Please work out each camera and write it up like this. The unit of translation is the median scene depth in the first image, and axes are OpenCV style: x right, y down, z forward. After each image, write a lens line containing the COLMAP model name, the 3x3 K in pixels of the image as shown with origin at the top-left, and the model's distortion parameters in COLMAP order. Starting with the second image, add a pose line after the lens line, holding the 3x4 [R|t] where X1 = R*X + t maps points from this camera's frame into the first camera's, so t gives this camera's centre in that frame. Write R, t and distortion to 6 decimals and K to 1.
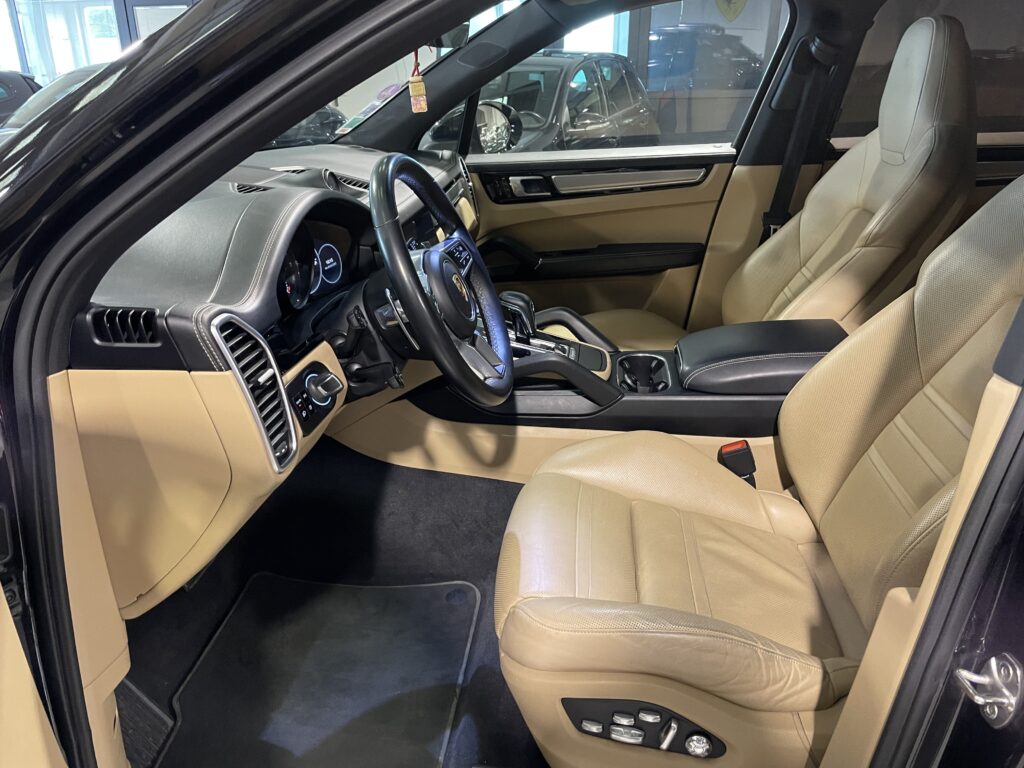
lens RADIAL K [[770.4, 0, 527.9], [0, 770.4, 376.9], [0, 0, 1]] dist [0.102339, -0.129947]
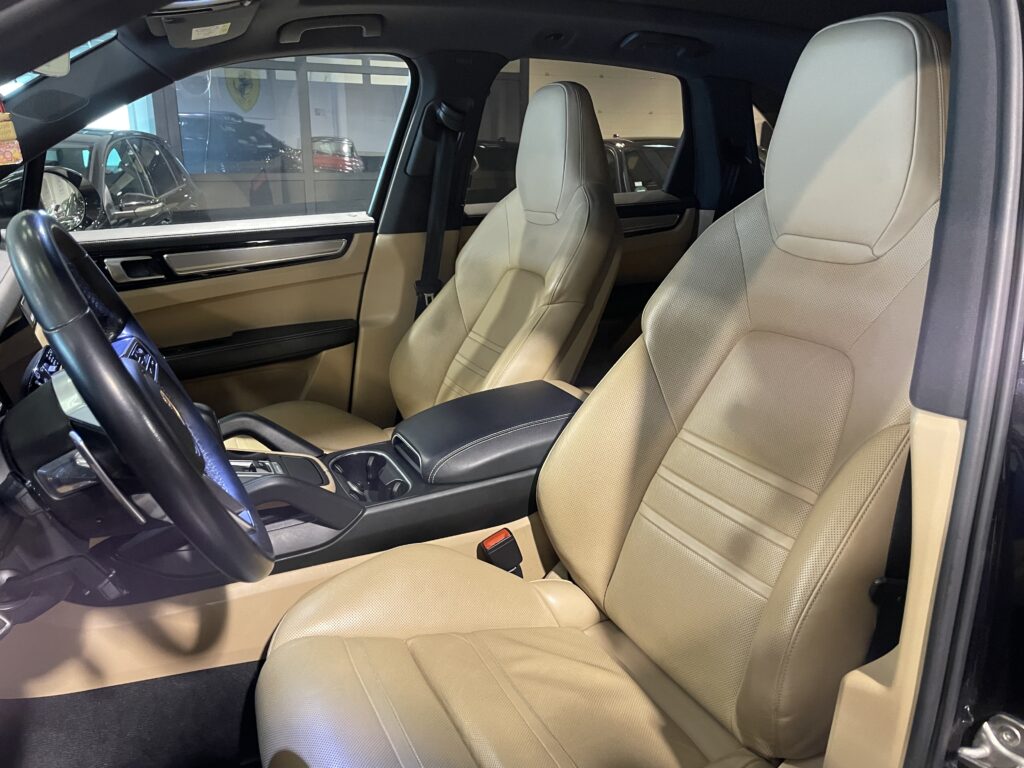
lens RADIAL K [[770.4, 0, 527.9], [0, 770.4, 376.9], [0, 0, 1]] dist [0.102339, -0.129947]
pose [[0.852136, -0.140107, 0.504216, -0.078222], [0.189015, 0.980854, -0.046887, -0.027166], [-0.487994, 0.135259, 0.862303, 0.140649]]
